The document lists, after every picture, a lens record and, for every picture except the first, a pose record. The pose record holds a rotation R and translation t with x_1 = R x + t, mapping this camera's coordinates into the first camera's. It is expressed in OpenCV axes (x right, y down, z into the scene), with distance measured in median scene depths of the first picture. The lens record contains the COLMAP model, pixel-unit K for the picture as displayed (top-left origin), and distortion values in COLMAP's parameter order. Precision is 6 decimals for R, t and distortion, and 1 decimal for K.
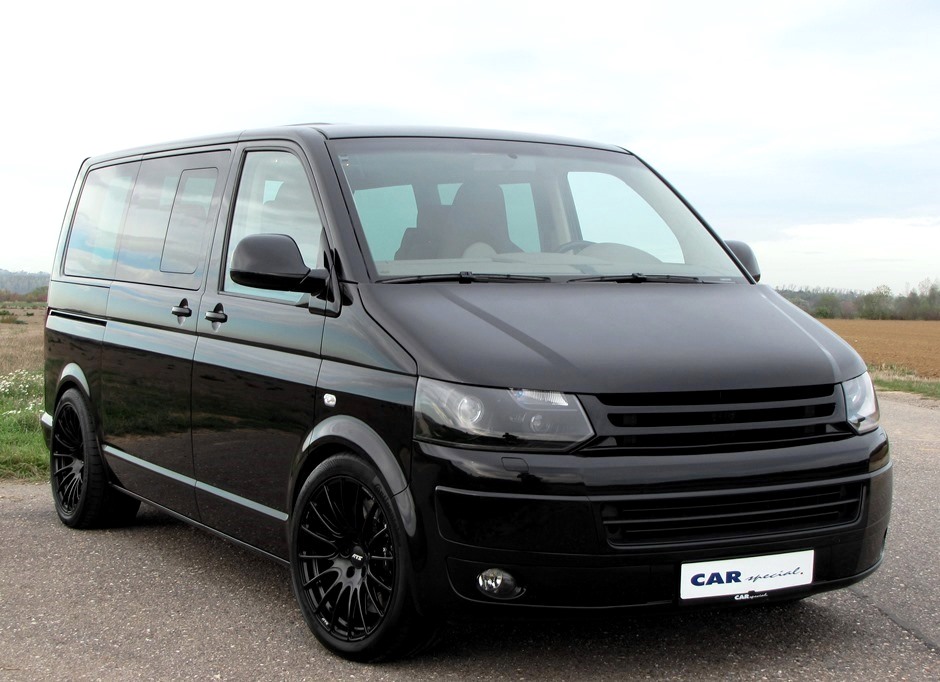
lens RADIAL K [[1589.7, 0, 471.1], [0, 1589.7, 291.3], [0, 0, 1]] dist [0.036104, 0.139482]
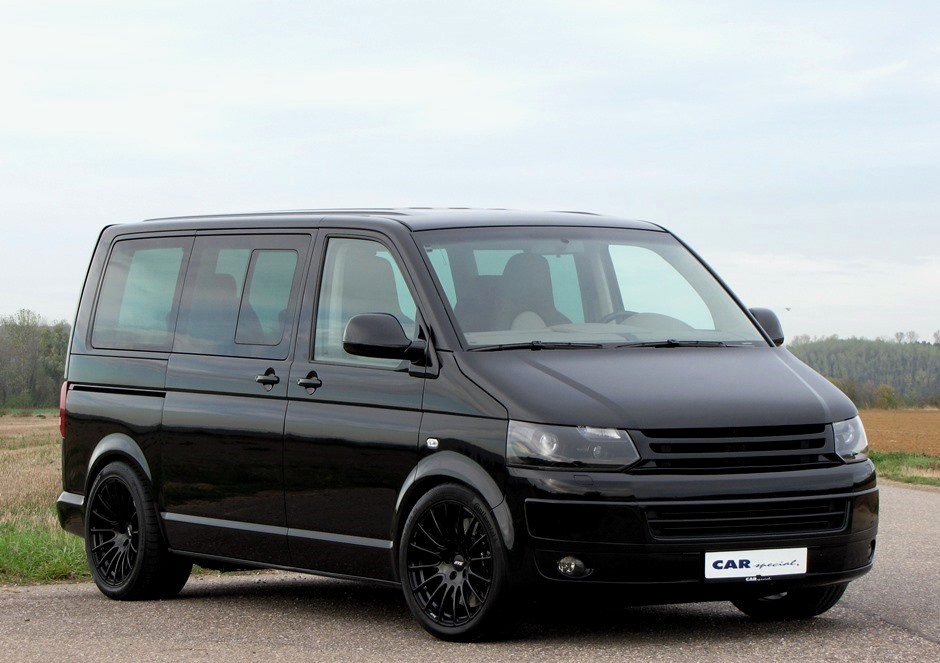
lens RADIAL K [[3693.4, 0, 471.2], [0, 3693.4, 306.4], [0, 0, 1]] dist [0.436300, 0.082751]
pose [[0.999150, -0.016379, 0.037837, -0.169333], [0.016955, 0.999744, -0.014954, 0.003334], [-0.037583, 0.015583, 0.999172, -1.982444]]
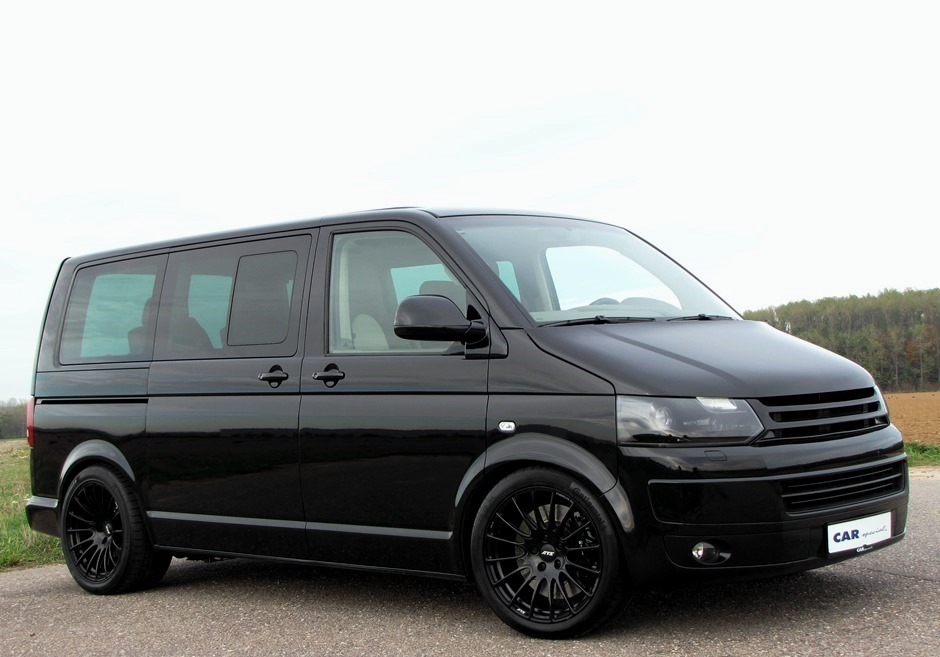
lens RADIAL K [[1446.3, 0, 474.3], [0, 1446.3, 325.5], [0, 0, 1]] dist [0.013484, 0.587694]
pose [[0.951585, -0.048715, 0.303501, -0.443591], [0.065288, 0.996865, -0.044693, 0.039506], [-0.300372, 0.062344, 0.951782, -0.039060]]
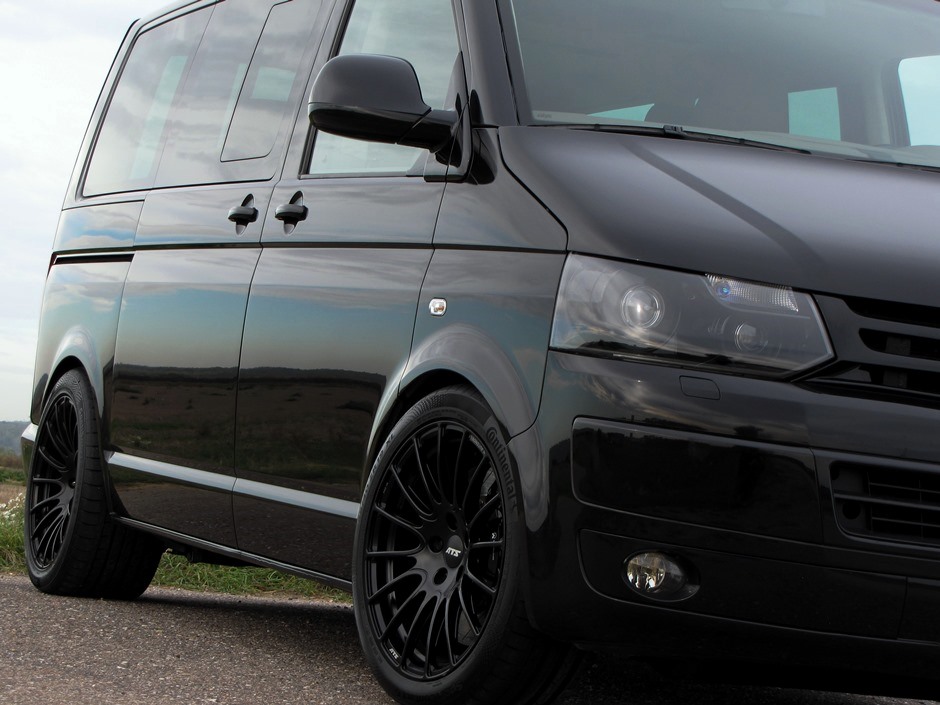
lens RADIAL K [[2836.2, 0, 470.0], [0, 2836.2, 352.5], [0, 0, 1]] dist [0.302060, 0.800331]
pose [[0.985980, 0.091235, -0.139710, 0.083523], [-0.099606, 0.993554, -0.054129, 0.146638], [0.133870, 0.067287, 0.988712, -0.112224]]
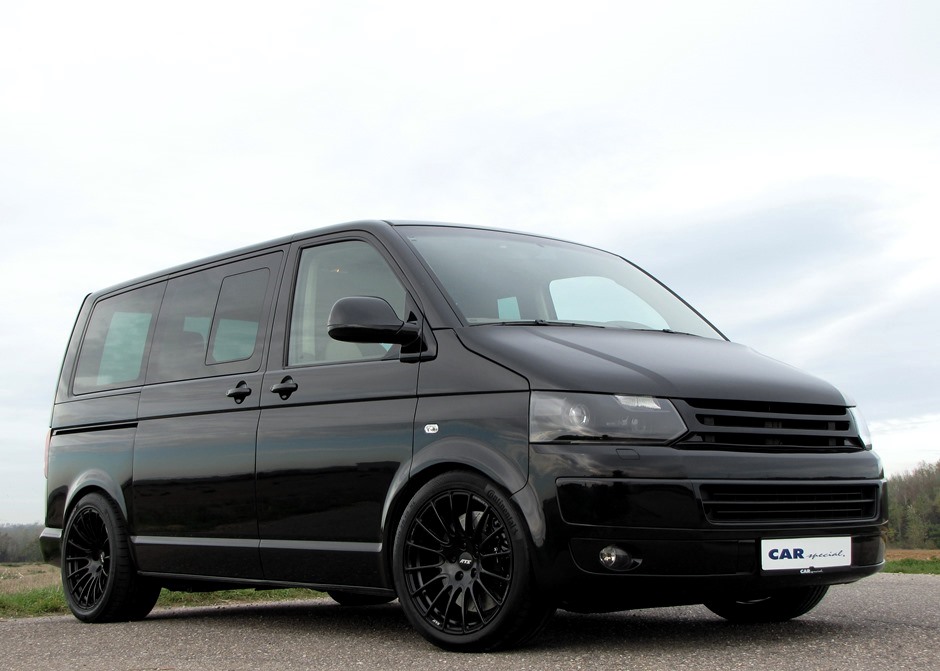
lens RADIAL K [[1454.1, 0, 470.0], [0, 1454.1, 335.5], [0, 0, 1]] dist [0.061293, 0.154109]
pose [[0.986039, -0.008754, 0.166285, -0.237722], [0.031965, 0.989996, -0.137429, 0.147980], [-0.163418, 0.140826, 0.976454, -0.045090]]
